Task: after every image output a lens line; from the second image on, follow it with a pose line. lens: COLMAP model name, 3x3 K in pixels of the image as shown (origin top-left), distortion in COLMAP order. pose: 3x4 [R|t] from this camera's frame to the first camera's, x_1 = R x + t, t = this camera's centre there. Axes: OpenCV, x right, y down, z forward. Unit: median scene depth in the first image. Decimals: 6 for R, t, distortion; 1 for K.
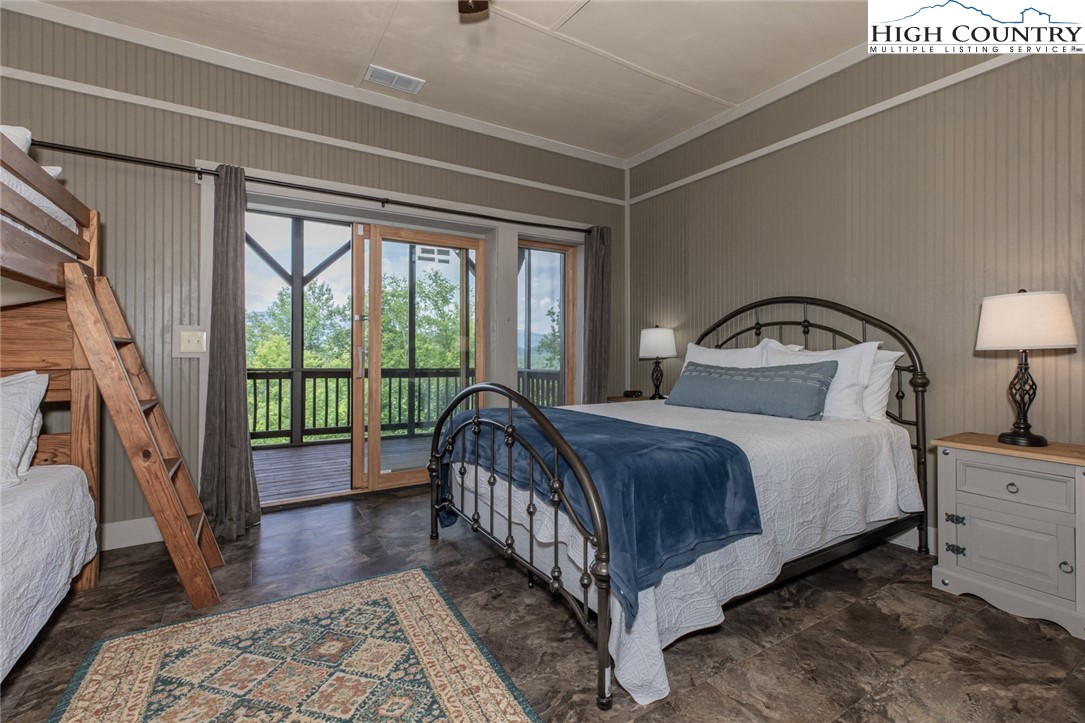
lens RADIAL K [[490.0, 0, 545.6], [0, 490.0, 357.2], [0, 0, 1]] dist [-0.026226, -0.000119]
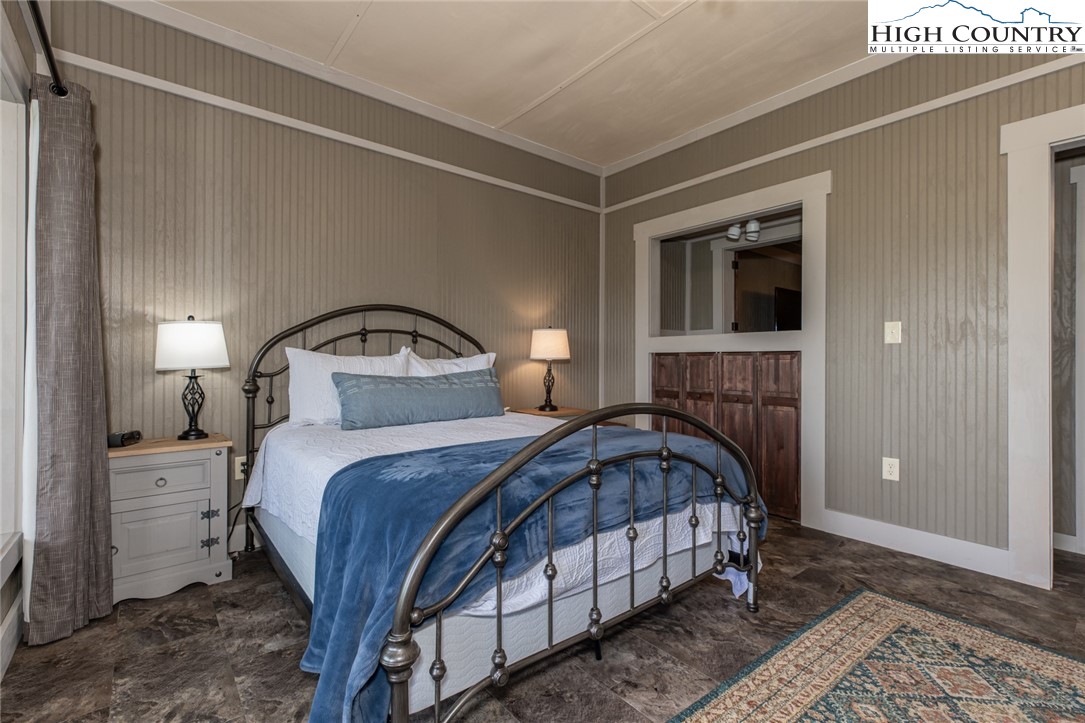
lens RADIAL K [[490.0, 0, 543.2], [0, 490.0, 363.5], [0, 0, 1]] dist [-0.026226, -0.000119]
pose [[-0.134679, -0.005953, 0.990871, -0.832935], [0.009181, 0.999932, 0.007255, -0.012086], [-0.990847, 0.010074, -0.134615, 1.247627]]
